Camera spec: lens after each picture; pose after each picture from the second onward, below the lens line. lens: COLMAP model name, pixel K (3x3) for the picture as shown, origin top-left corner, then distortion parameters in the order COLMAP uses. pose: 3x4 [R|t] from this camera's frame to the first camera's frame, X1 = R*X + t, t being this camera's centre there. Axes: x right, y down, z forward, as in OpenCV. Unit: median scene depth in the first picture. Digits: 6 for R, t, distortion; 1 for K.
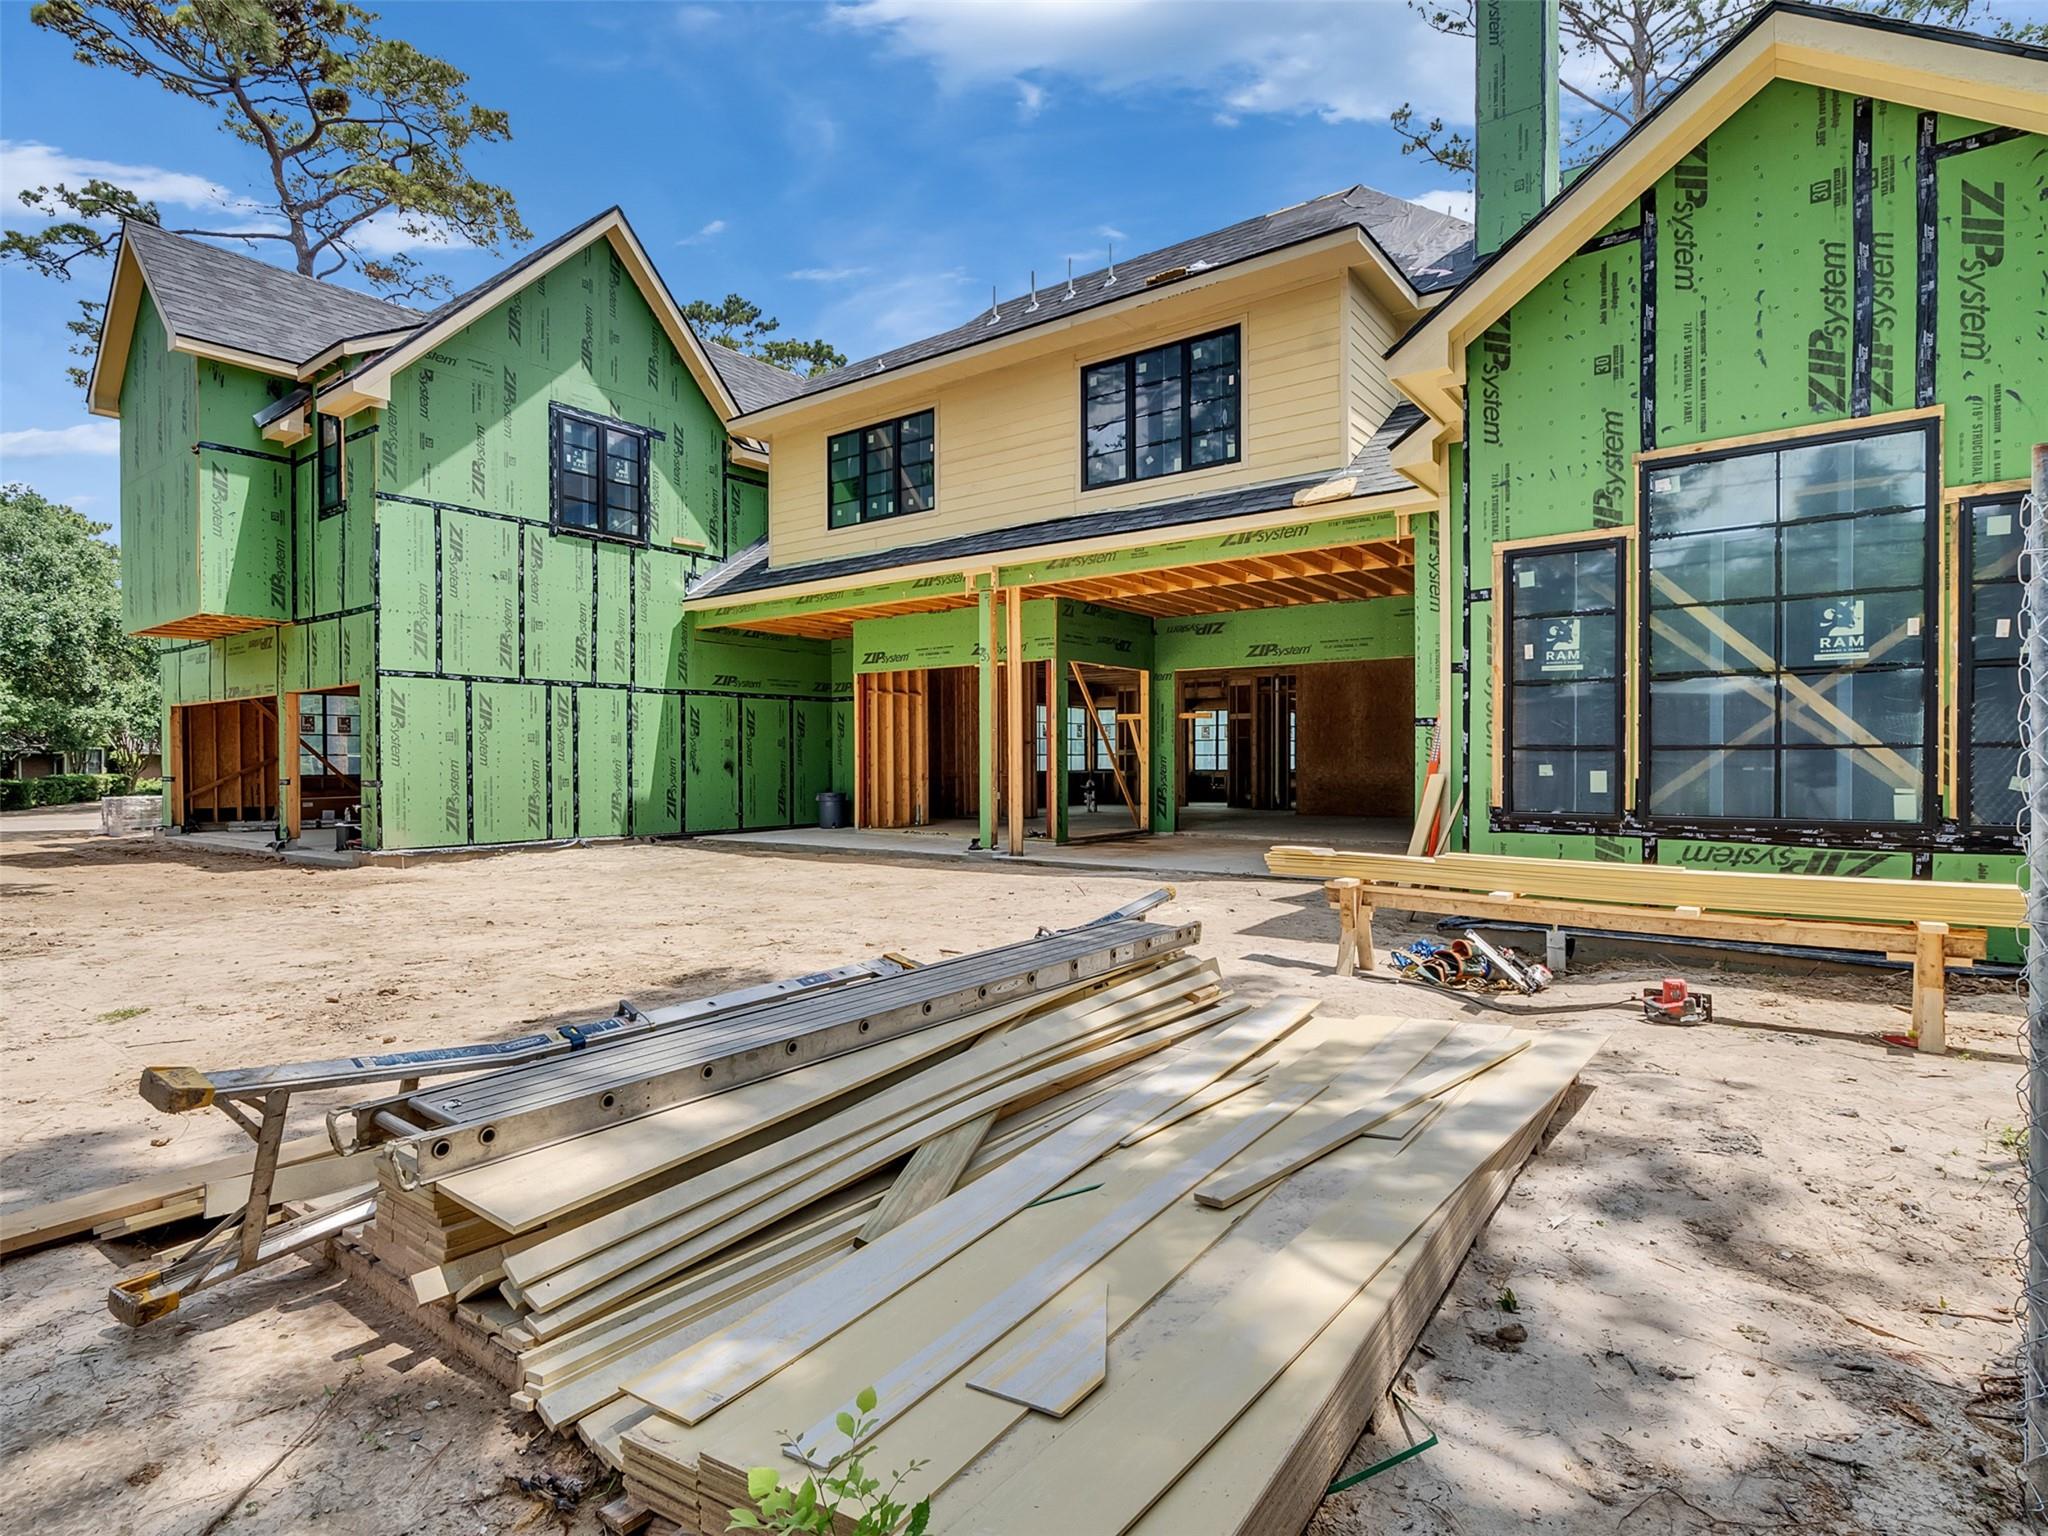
lens RADIAL K [[1053.7, 0, 1024.0], [0, 1053.7, 768.0], [0, 0, 1]] dist [-0.000553, -0.000292]
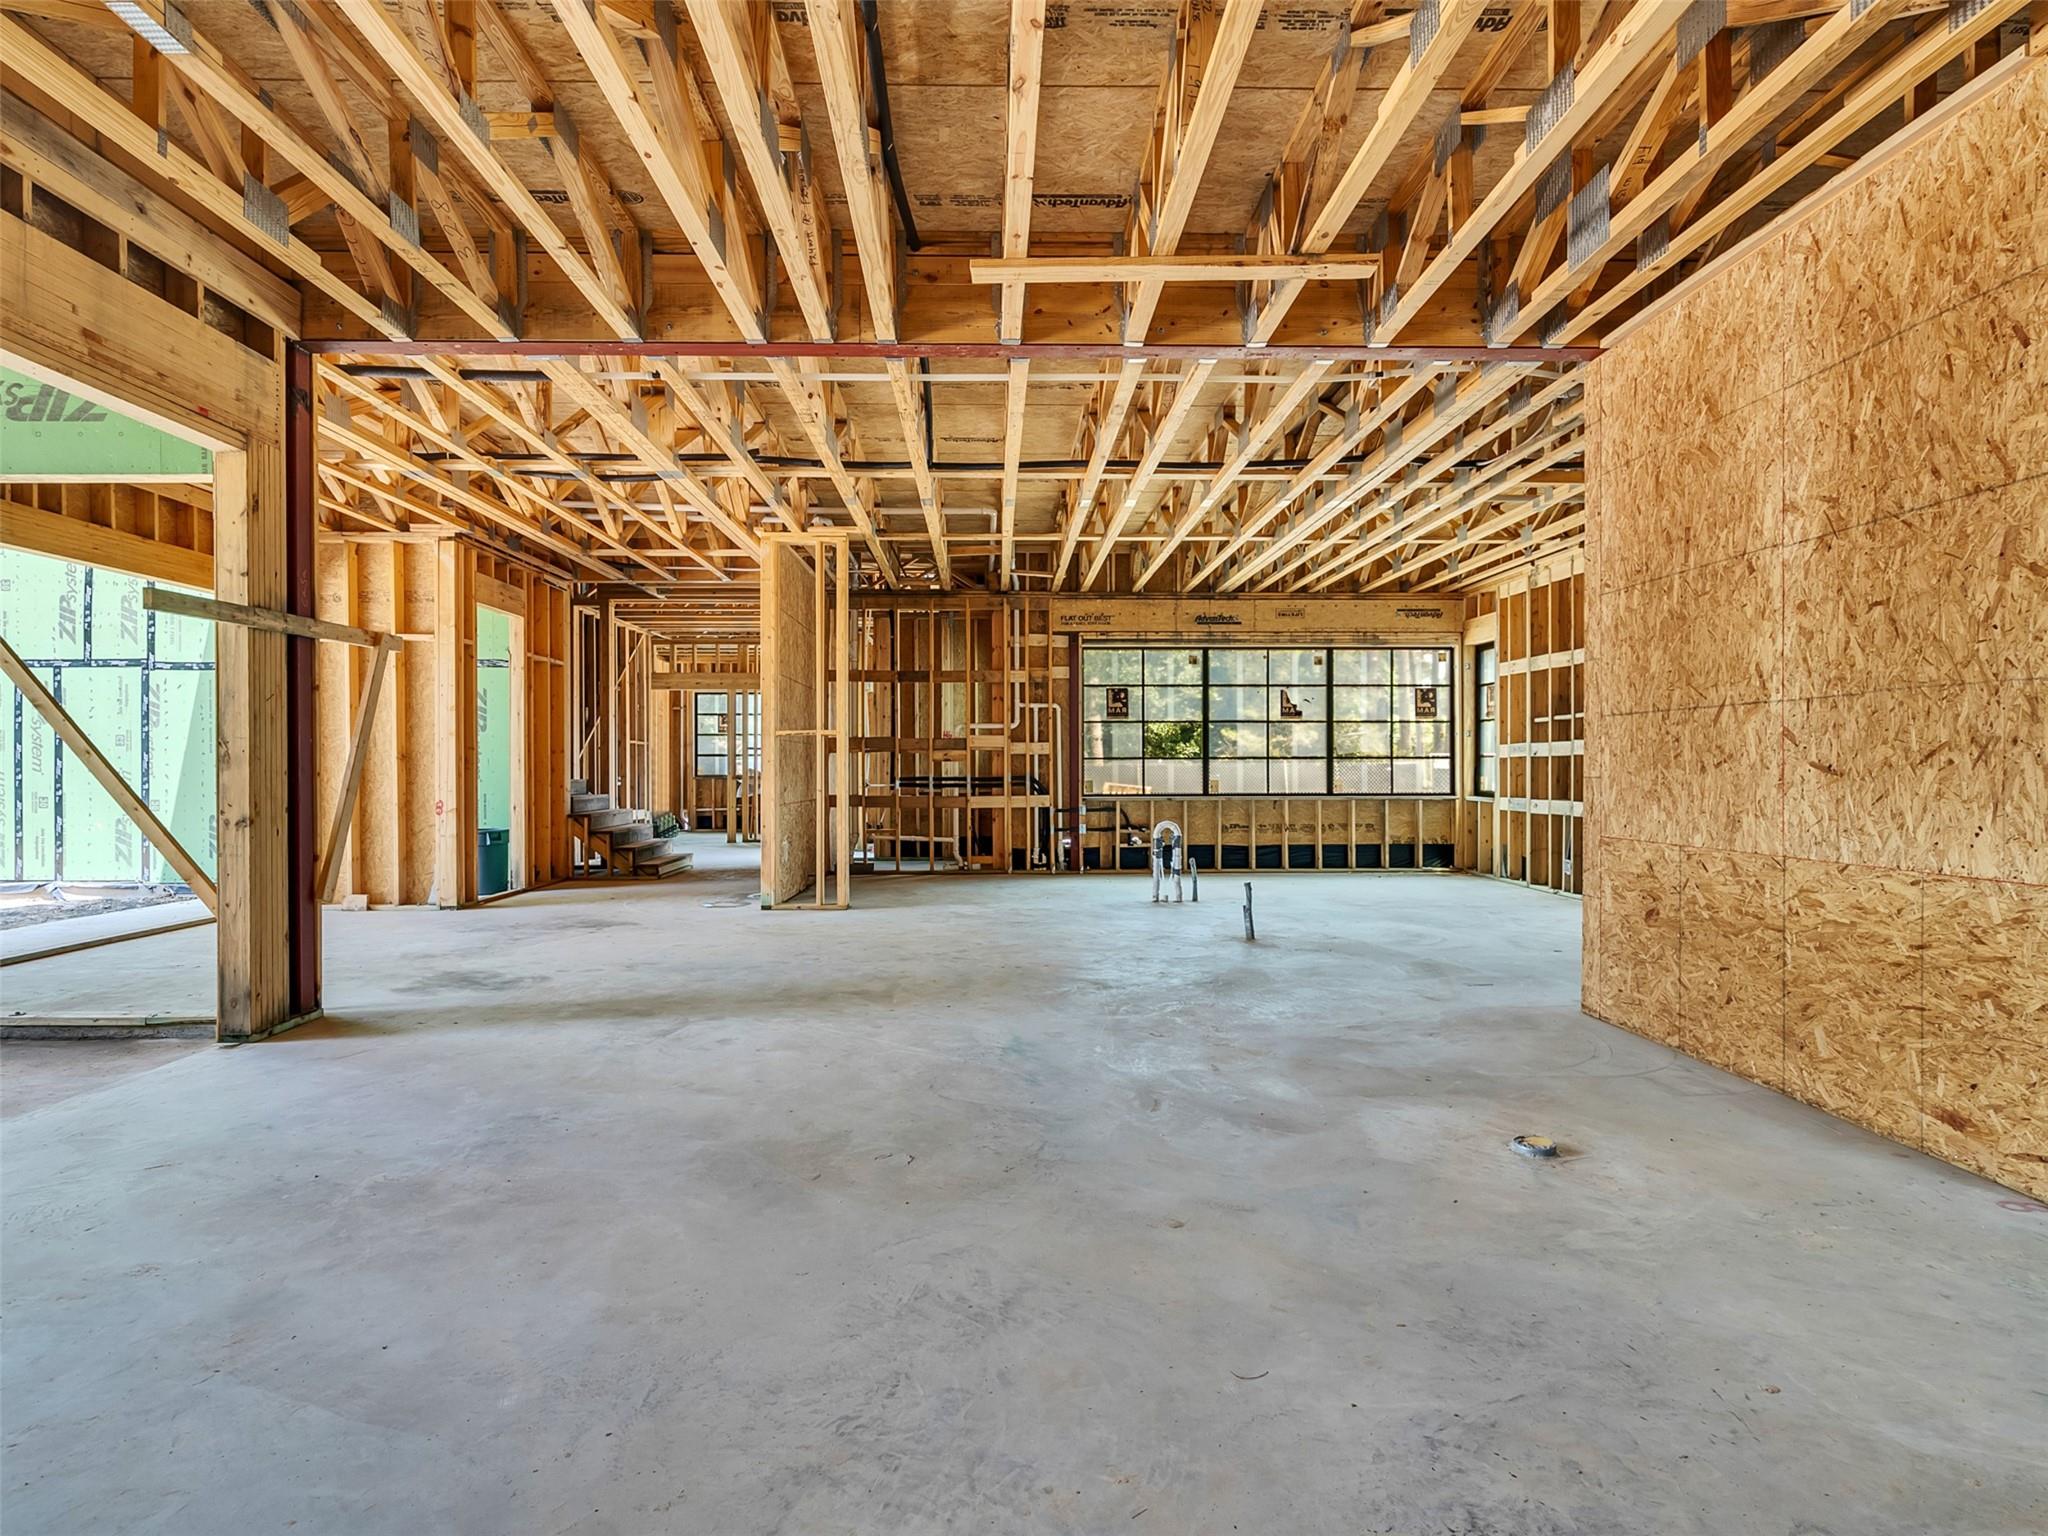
lens RADIAL K [[1053.7, 0, 1024.0], [0, 1053.7, 768.0], [0, 0, 1]] dist [-0.000553, -0.000292]
pose [[0.609841, 0.023455, -0.792177, 0.520426], [-0.005254, 0.999660, 0.025554, -0.030088], [0.792506, -0.011422, 0.609757, 1.059654]]
